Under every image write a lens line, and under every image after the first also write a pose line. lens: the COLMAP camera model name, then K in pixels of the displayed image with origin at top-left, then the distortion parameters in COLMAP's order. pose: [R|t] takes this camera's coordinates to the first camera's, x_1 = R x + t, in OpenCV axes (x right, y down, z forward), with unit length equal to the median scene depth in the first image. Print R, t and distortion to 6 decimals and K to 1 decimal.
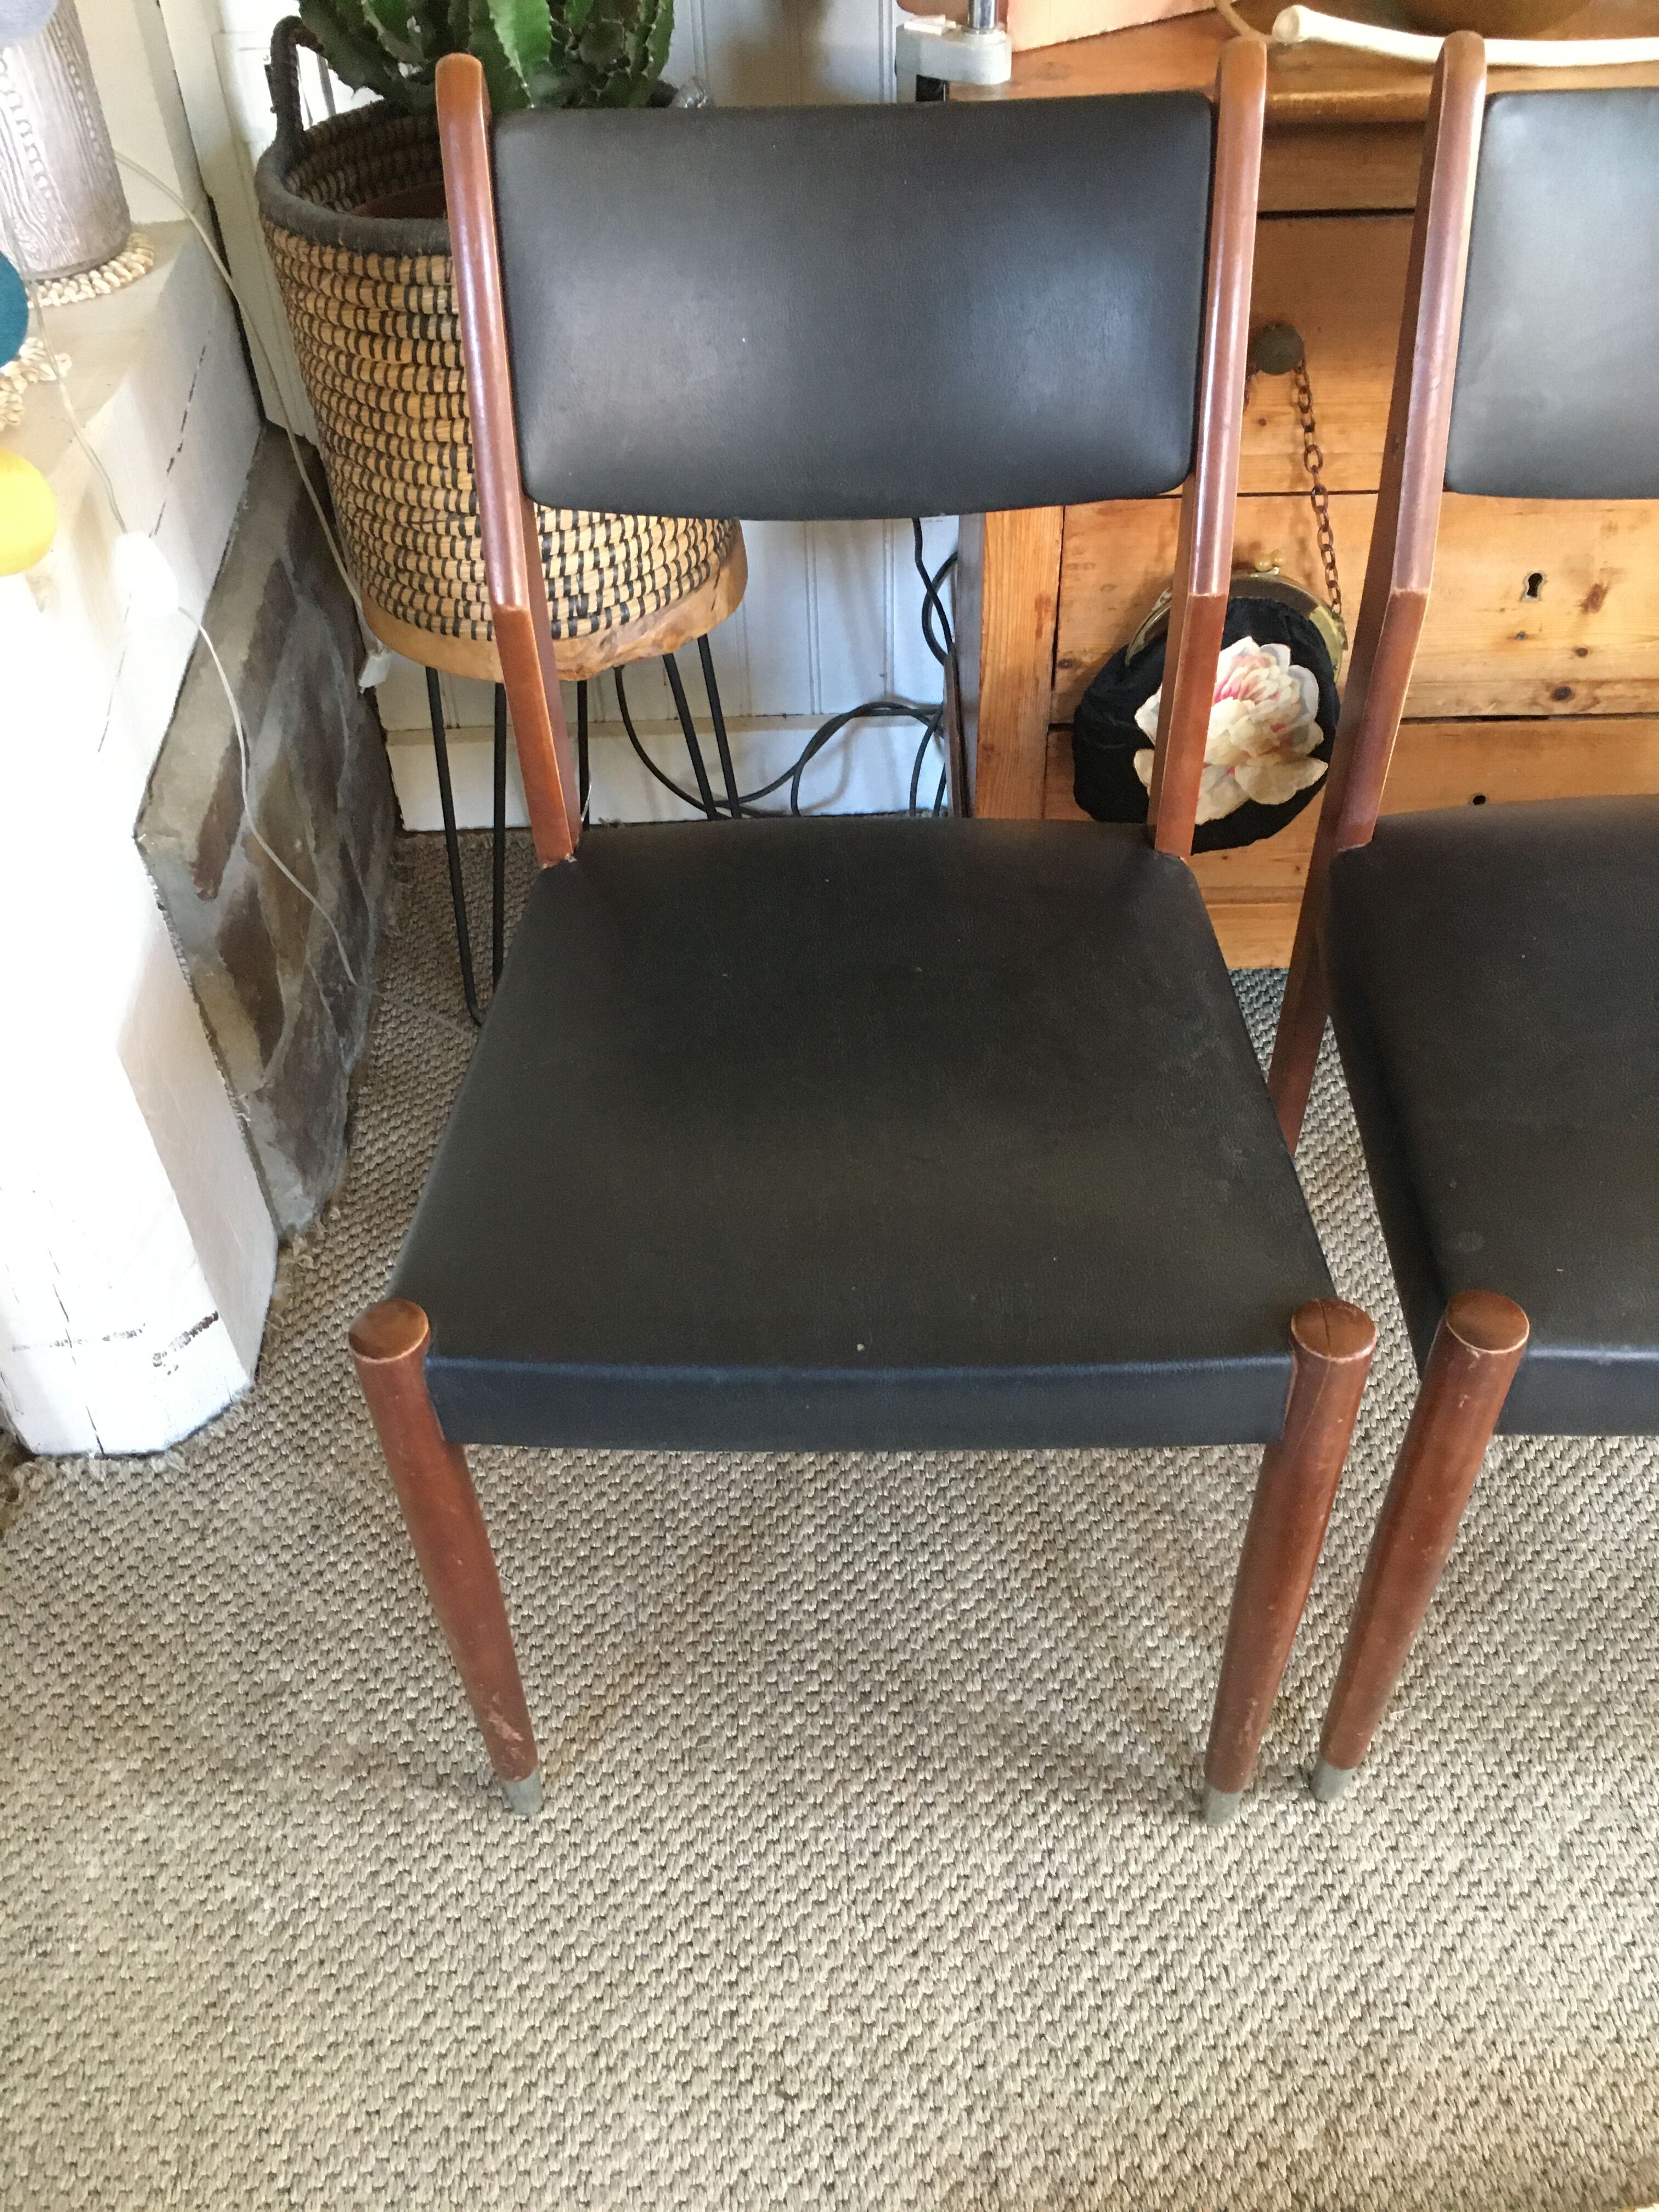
lens RADIAL K [[1889.5, 0, 837.1], [0, 1889.5, 1097.0], [0, 0, 1]] dist [0.083667, -0.111856]
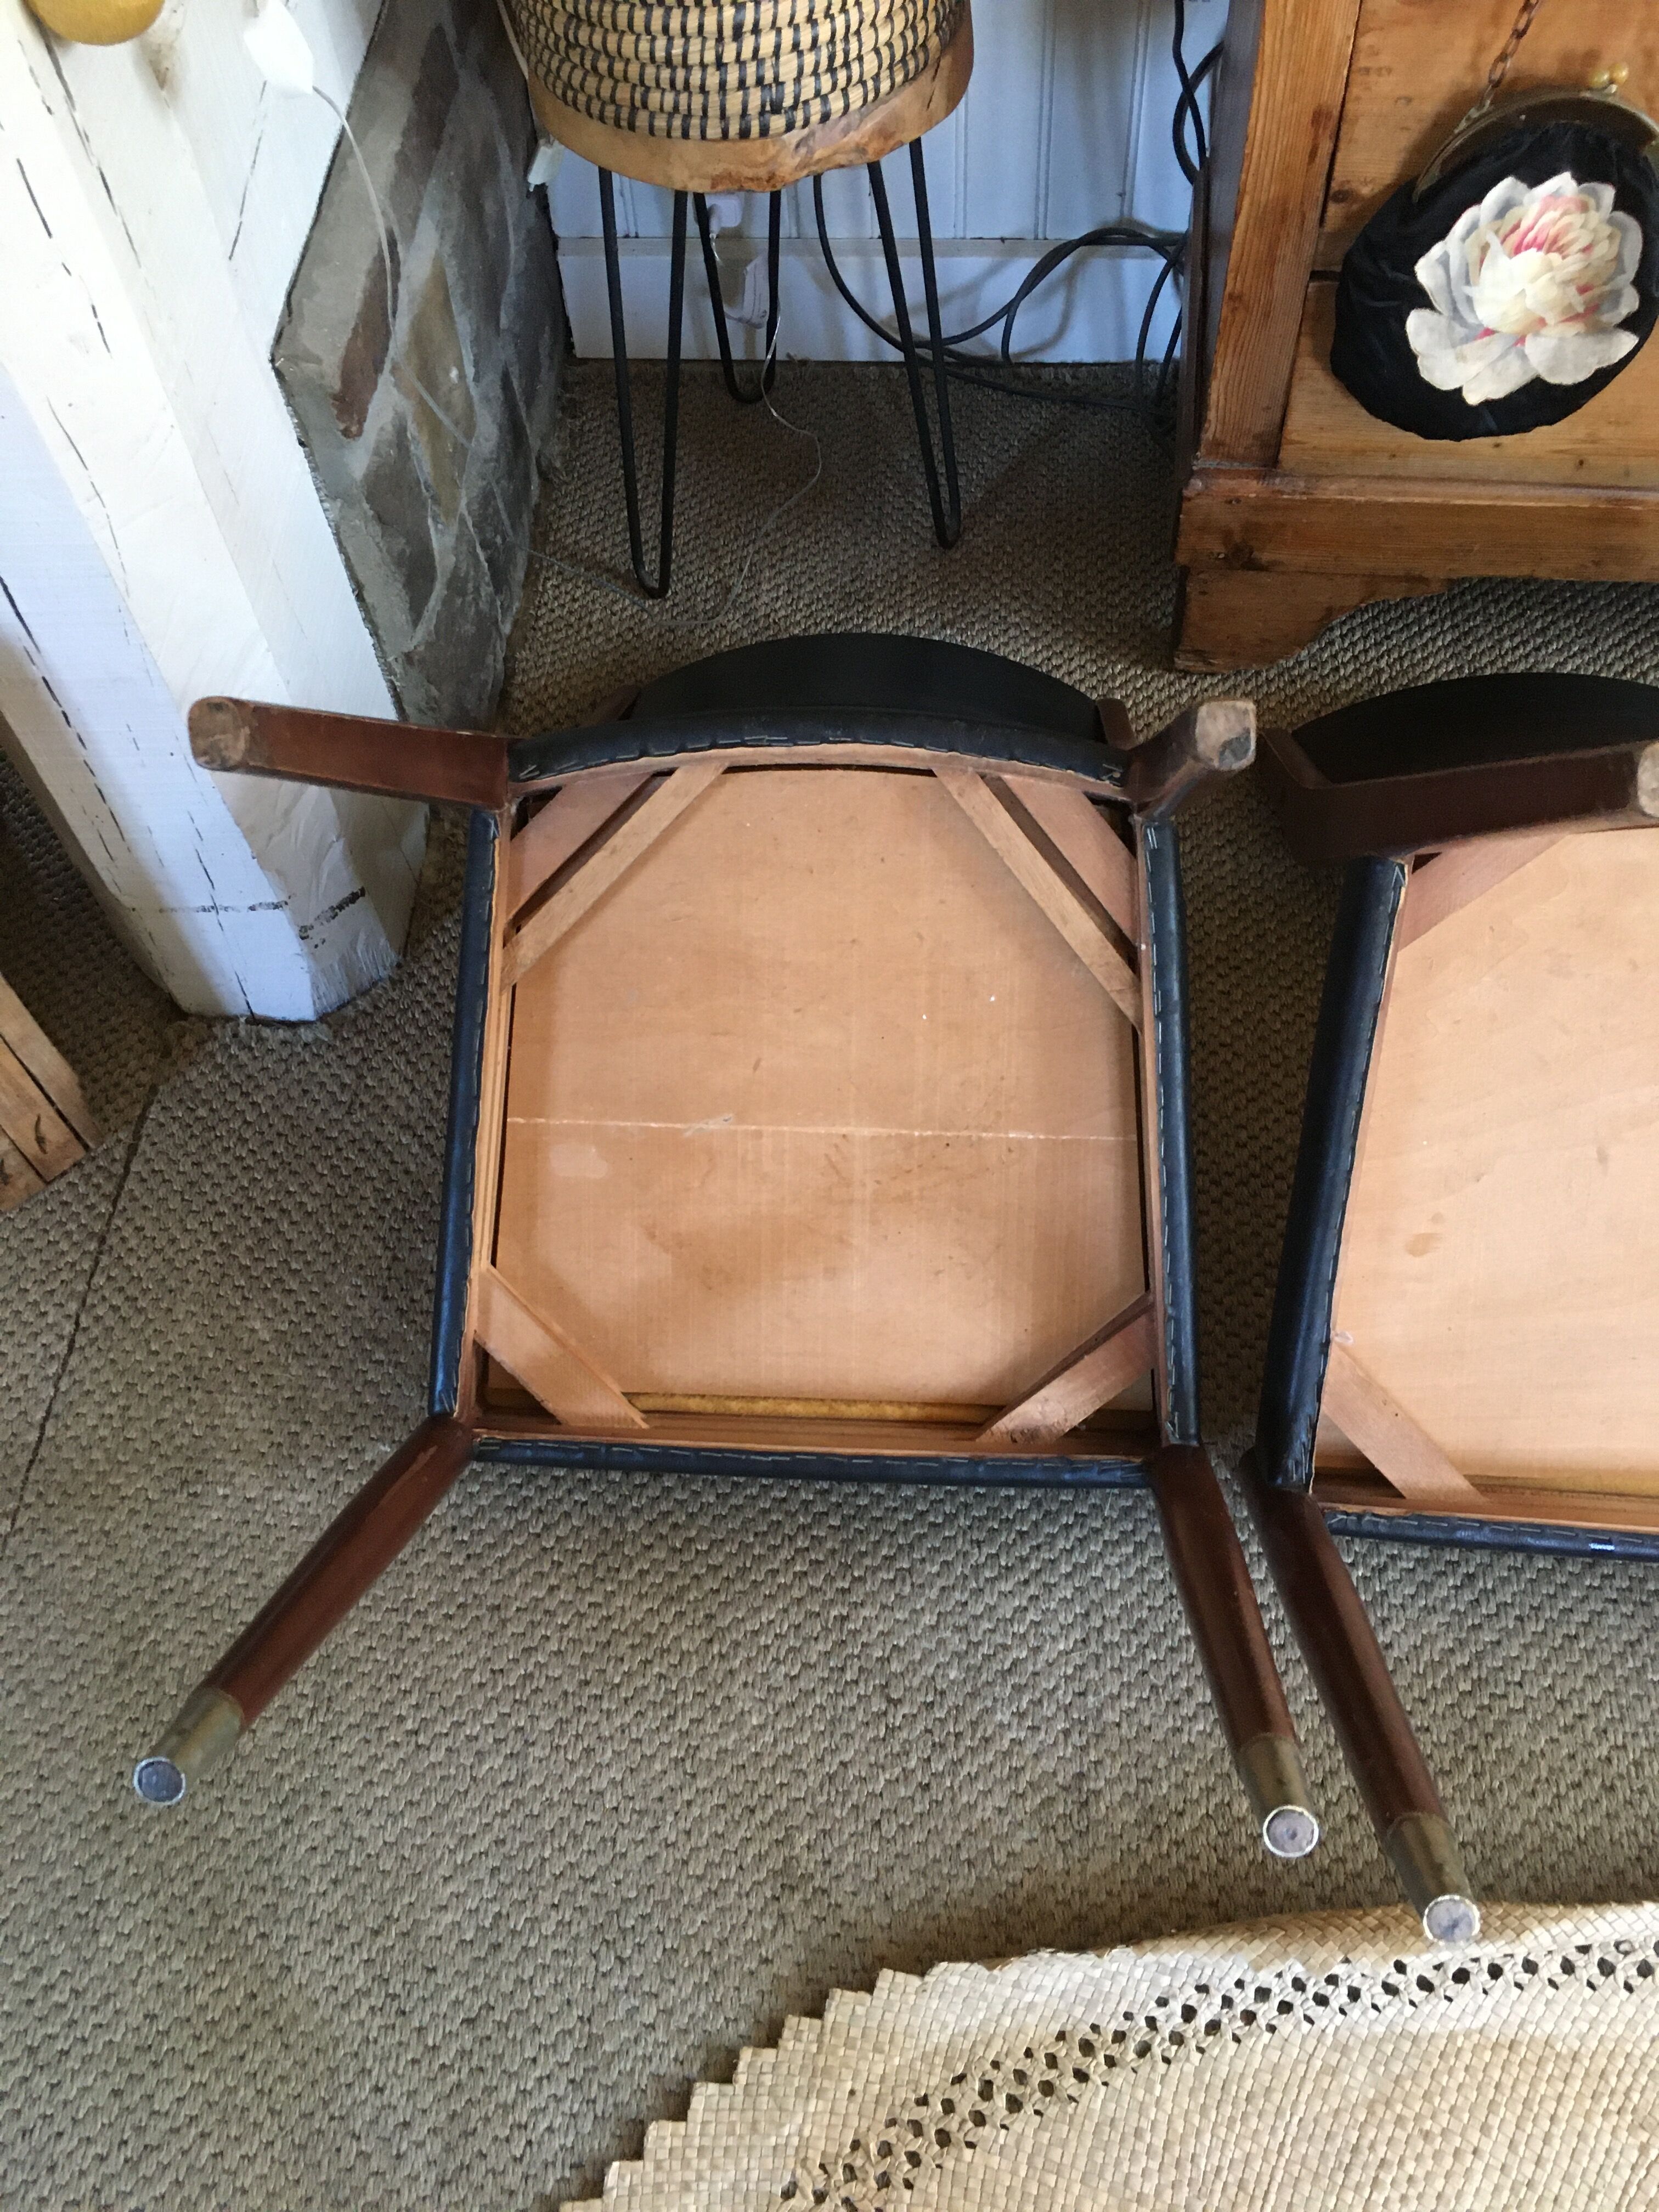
lens RADIAL K [[1889.5, 0, 836.6], [0, 1889.5, 1102.7], [0, 0, 1]] dist [0.083667, -0.111856]
pose [[0.993294, 0.084176, -0.079259, -0.000571], [-0.063507, 0.970071, 0.234369, -0.026698], [0.096616, -0.227764, 0.968911, 0.071588]]
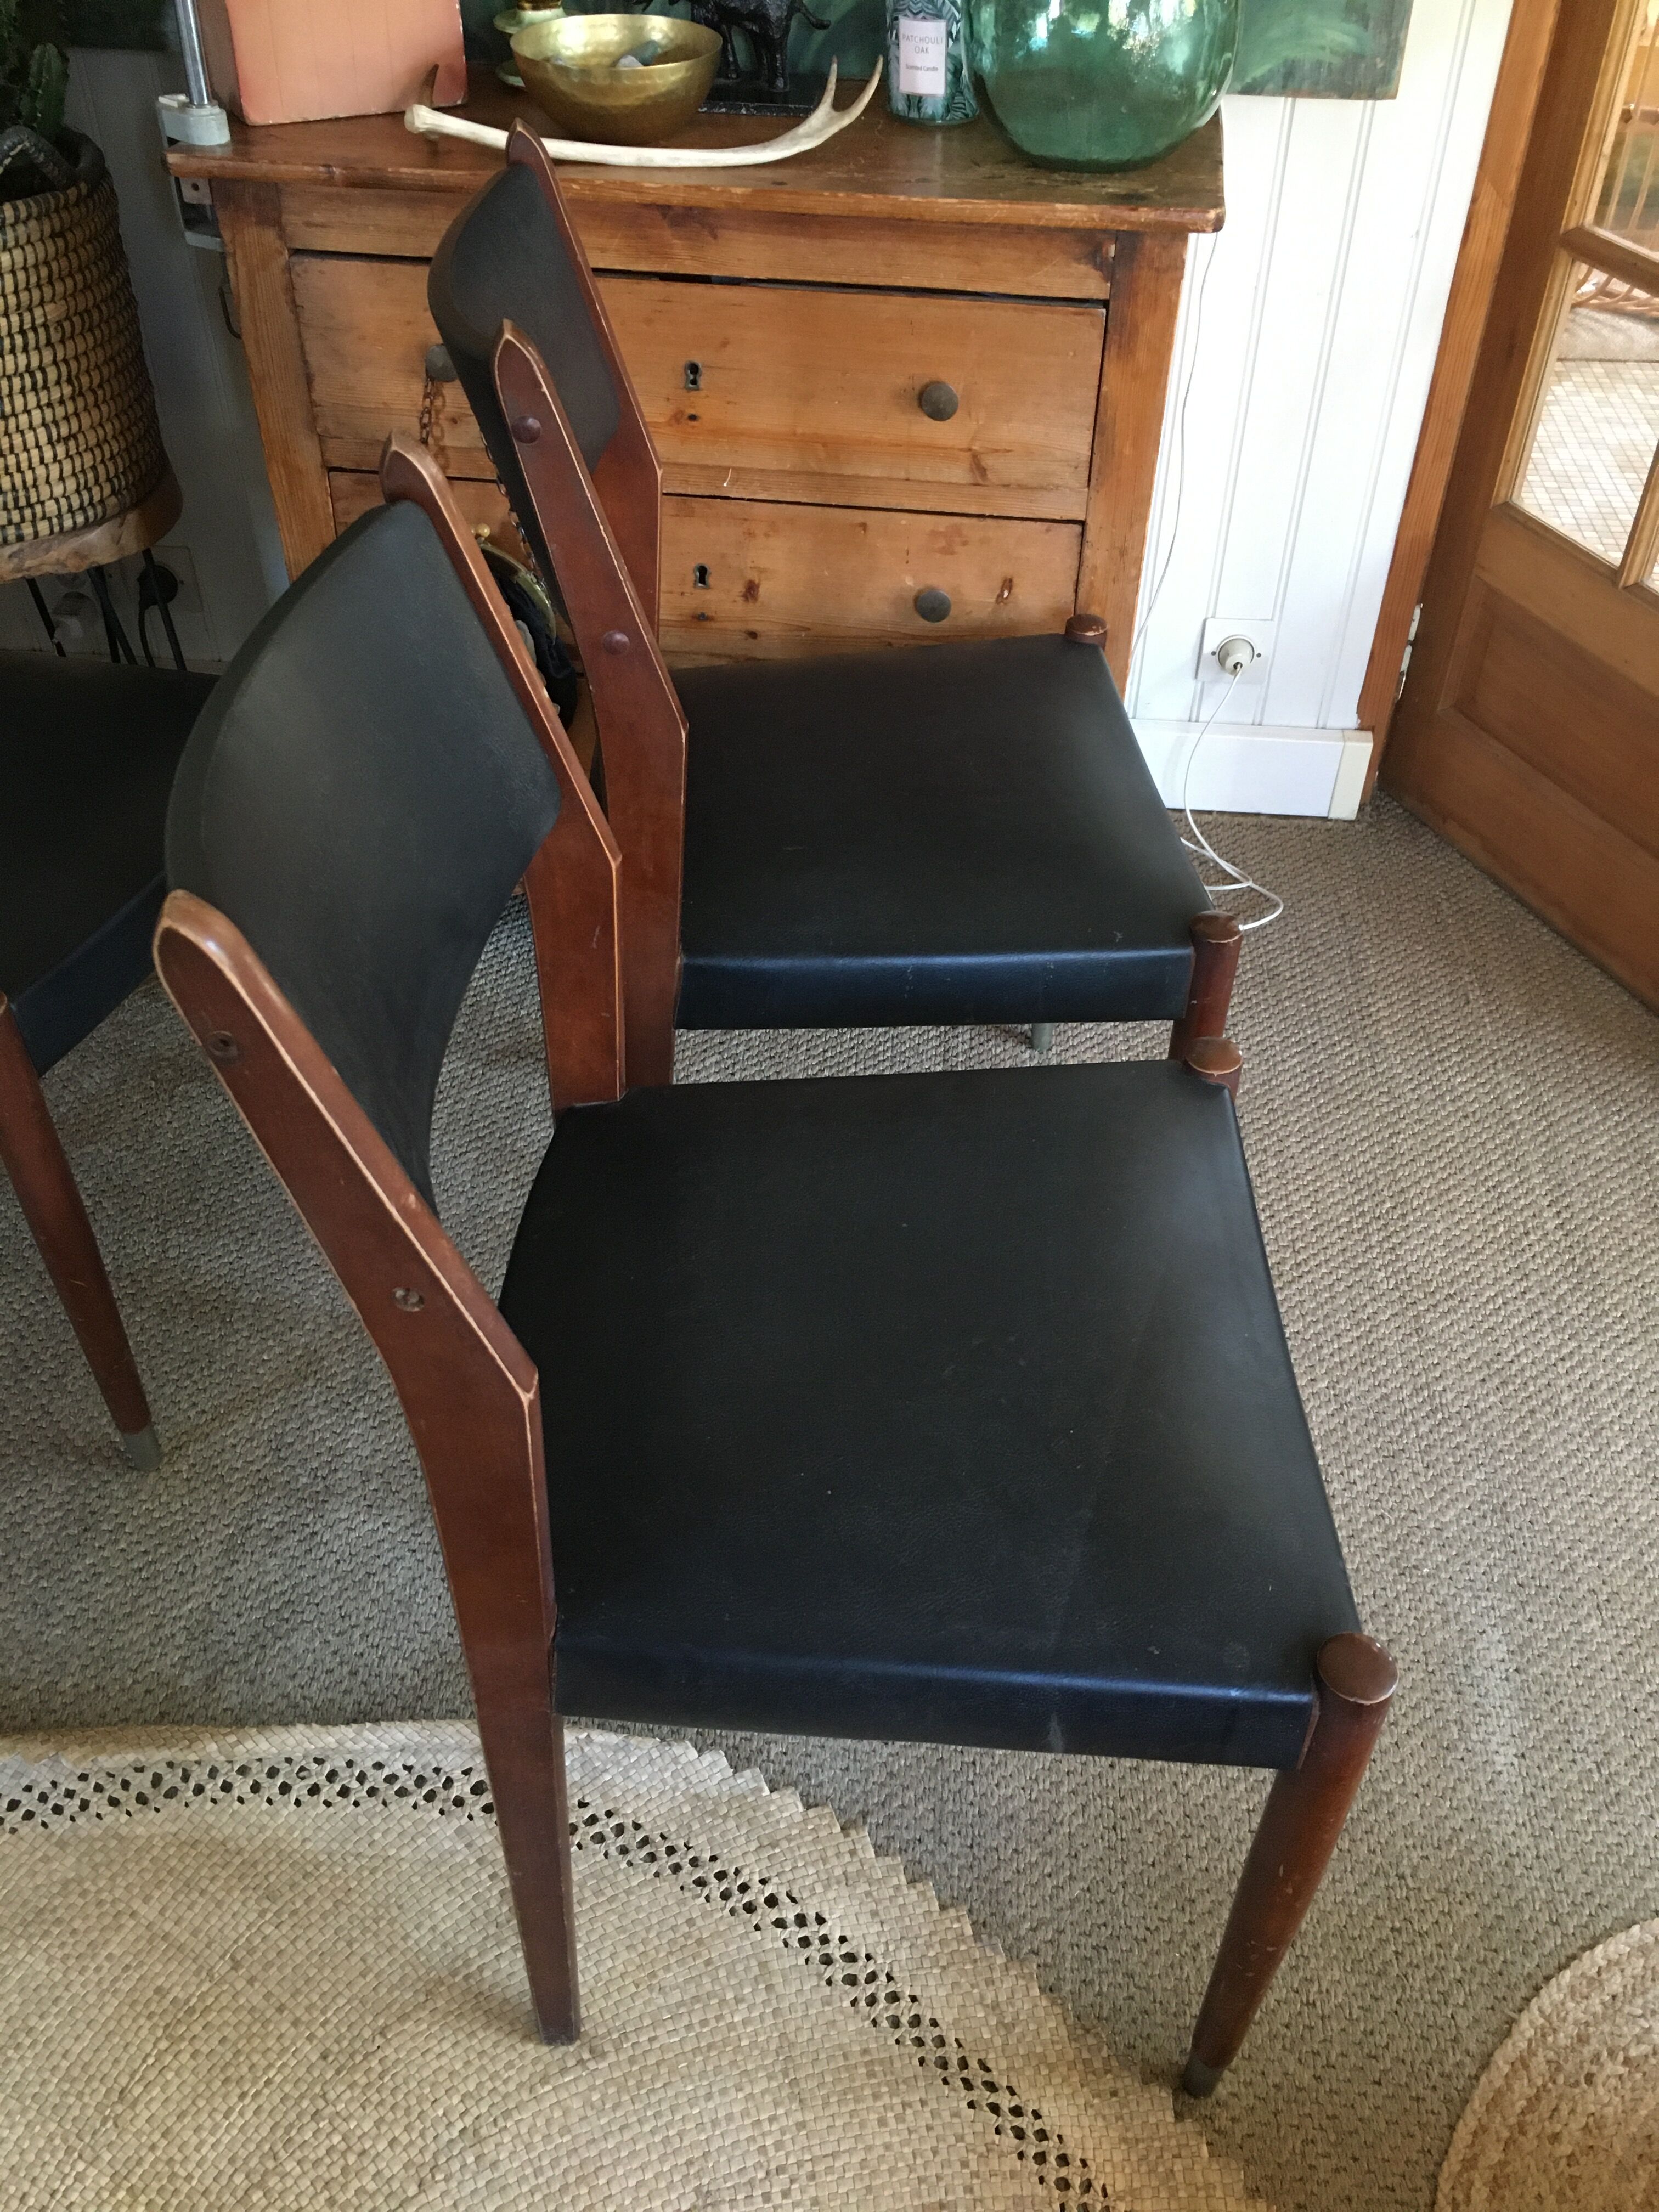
lens RADIAL K [[1889.5, 0, 837.4], [0, 1889.5, 1101.8], [0, 0, 1]] dist [0.083667, -0.111856]
pose [[0.992721, 0.103631, -0.061358, 0.652716], [-0.106668, 0.993112, -0.048484, 0.151334], [0.055911, 0.054676, 0.996938, -0.270479]]
